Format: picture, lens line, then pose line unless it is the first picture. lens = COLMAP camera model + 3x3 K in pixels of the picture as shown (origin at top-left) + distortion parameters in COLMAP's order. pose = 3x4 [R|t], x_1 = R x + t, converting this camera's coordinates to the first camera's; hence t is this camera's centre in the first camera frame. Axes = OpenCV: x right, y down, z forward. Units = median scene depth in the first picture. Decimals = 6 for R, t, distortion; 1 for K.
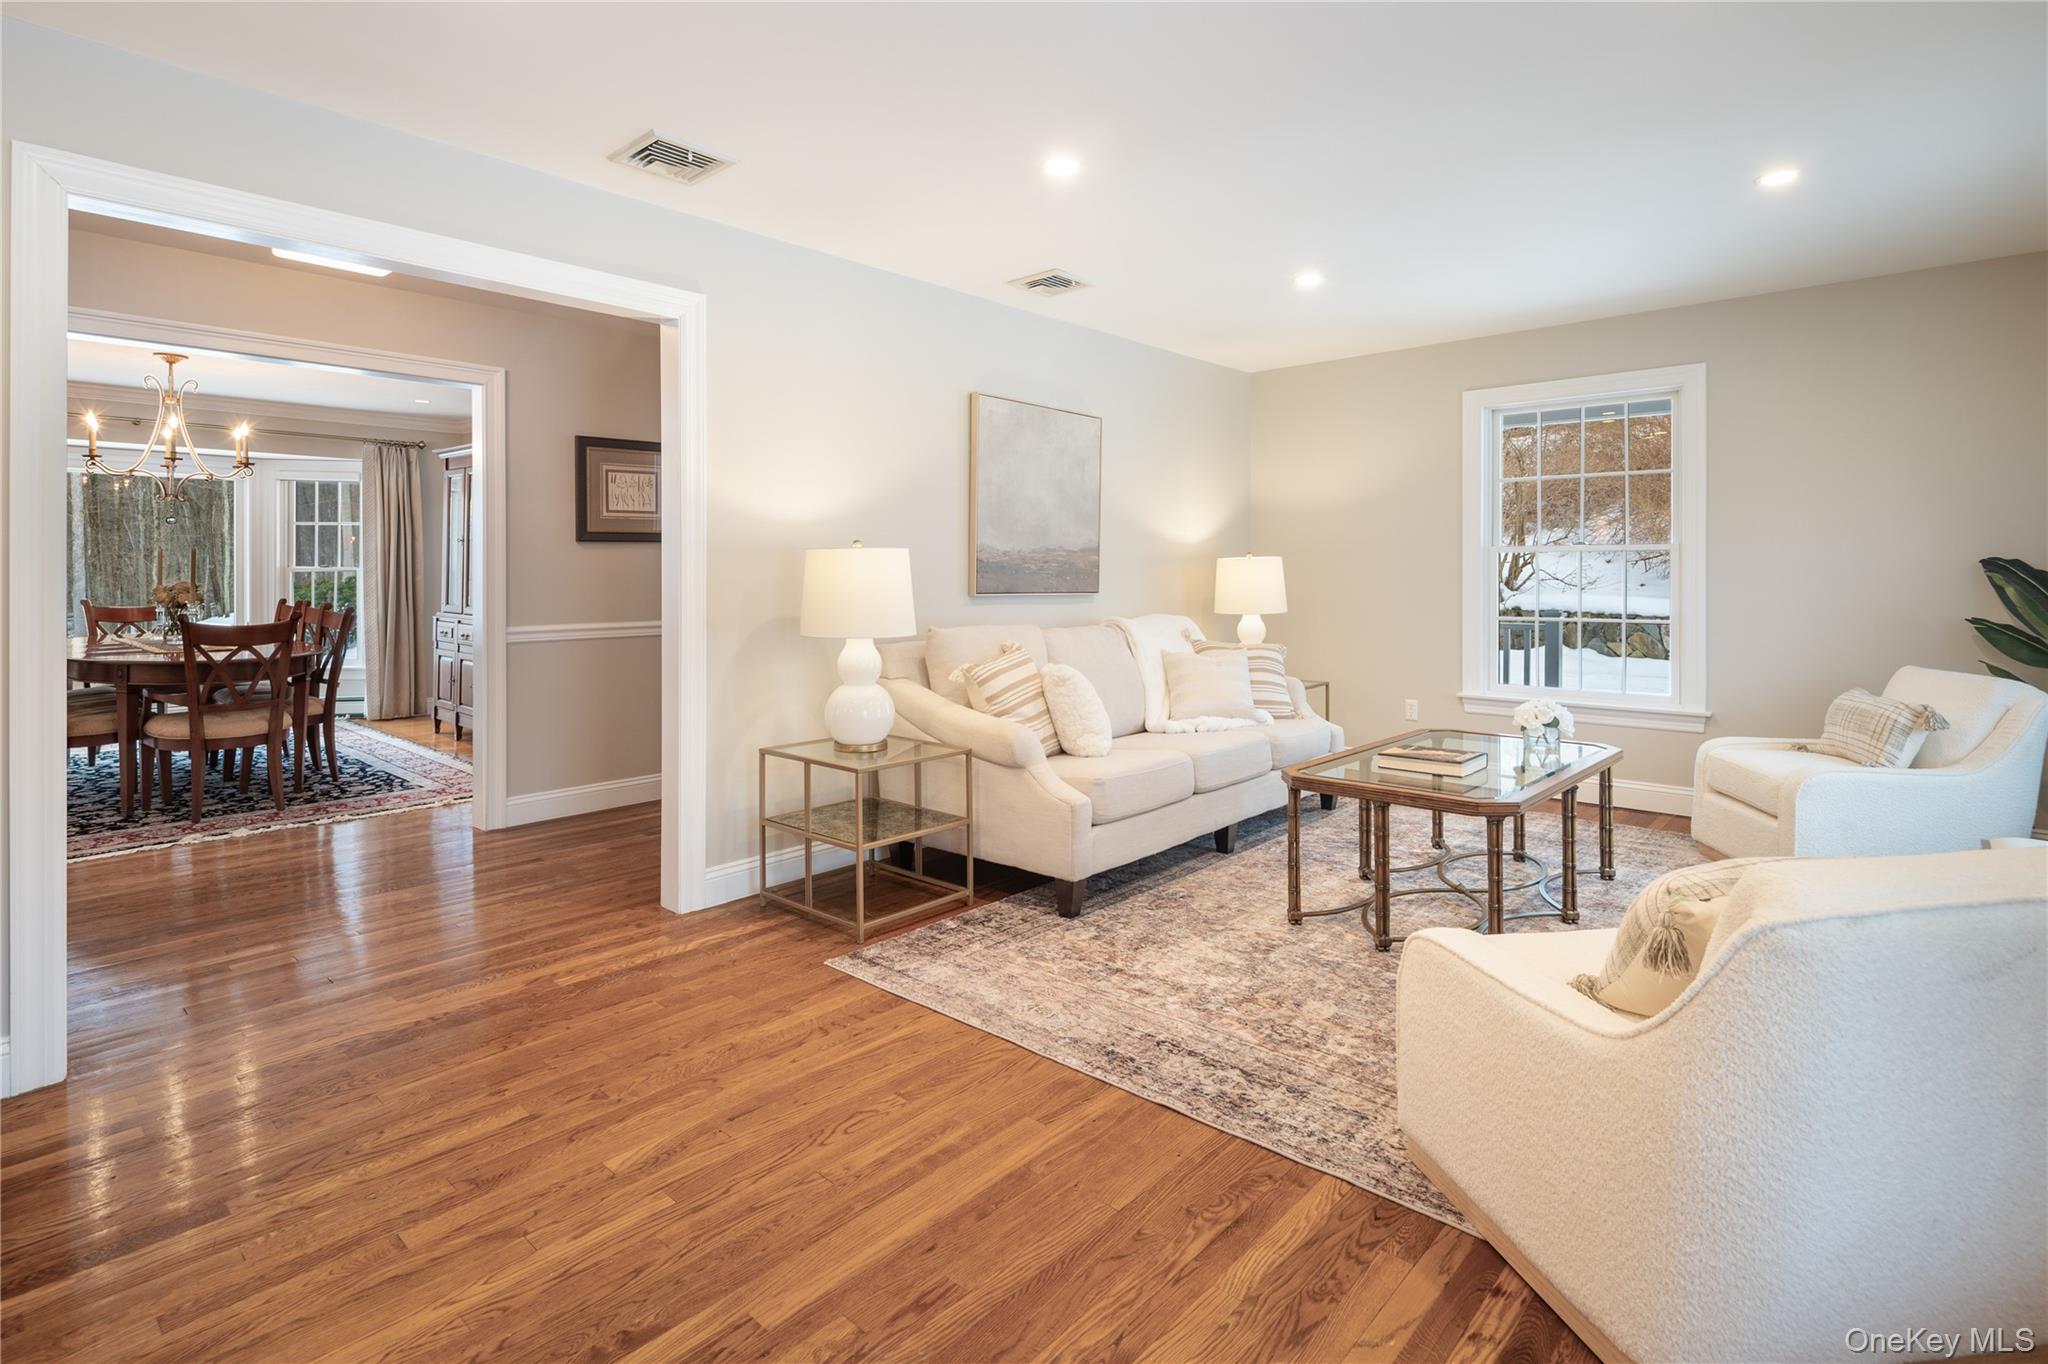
lens RADIAL K [[984.6, 0, 1031.1], [0, 984.6, 571.8], [0, 0, 1]] dist [-0.001403, -0.000635]
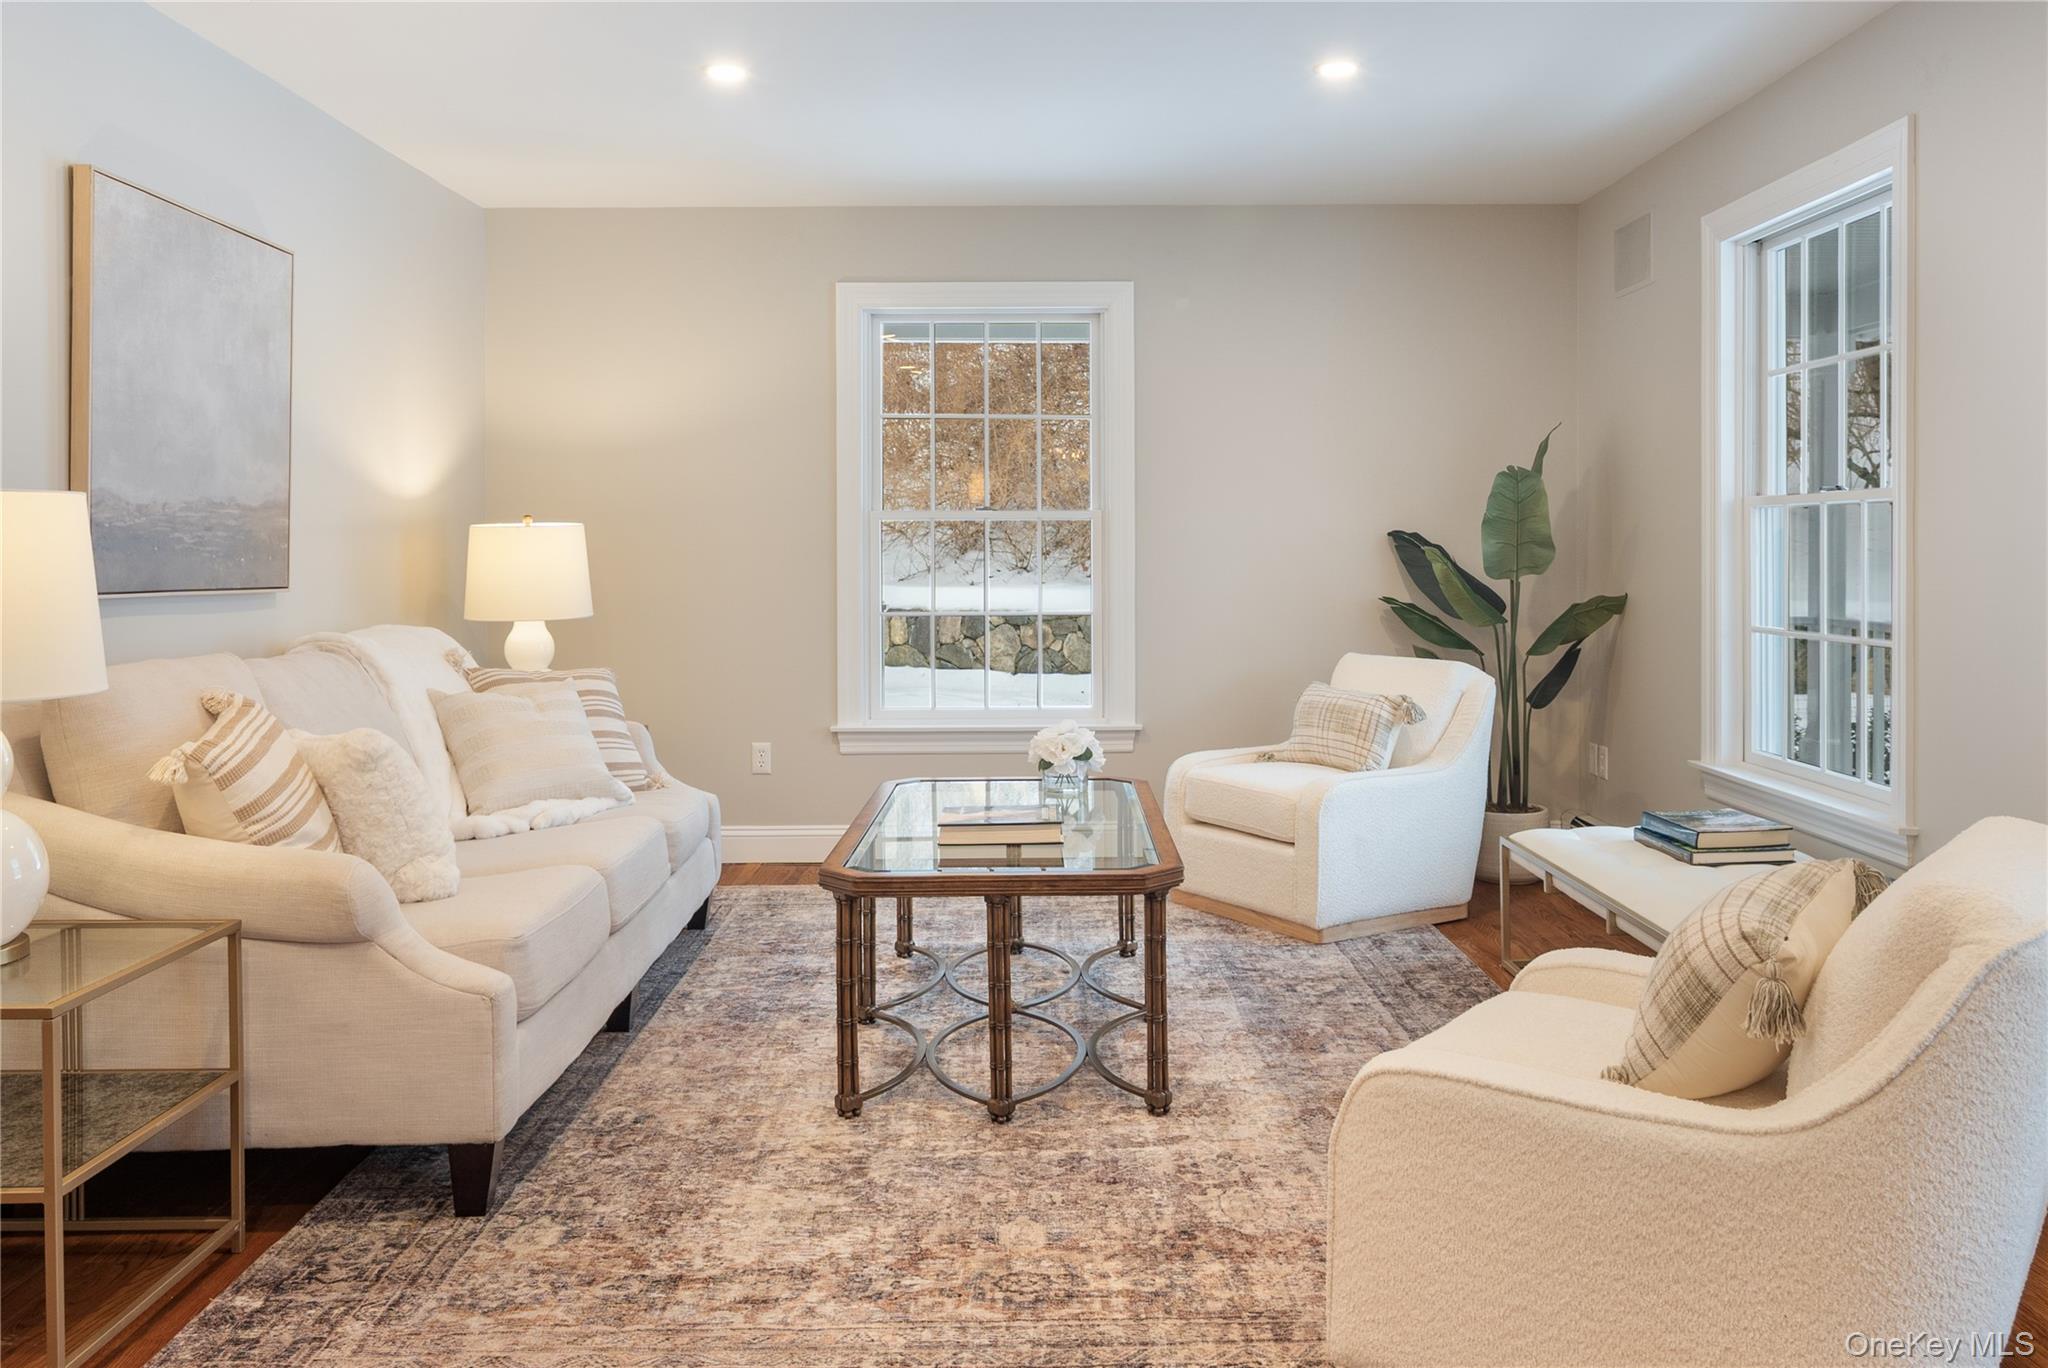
lens RADIAL K [[1532.2, 0, 1026.4], [0, 1532.2, 552.6], [0, 0, 1]] dist [0.001031, 0.001887]
pose [[0.742006, -0.003780, 0.670383, -0.273291], [0.002439, 0.999993, 0.002939, 0.001467], [-0.670389, -0.000545, 0.742009, 0.198585]]
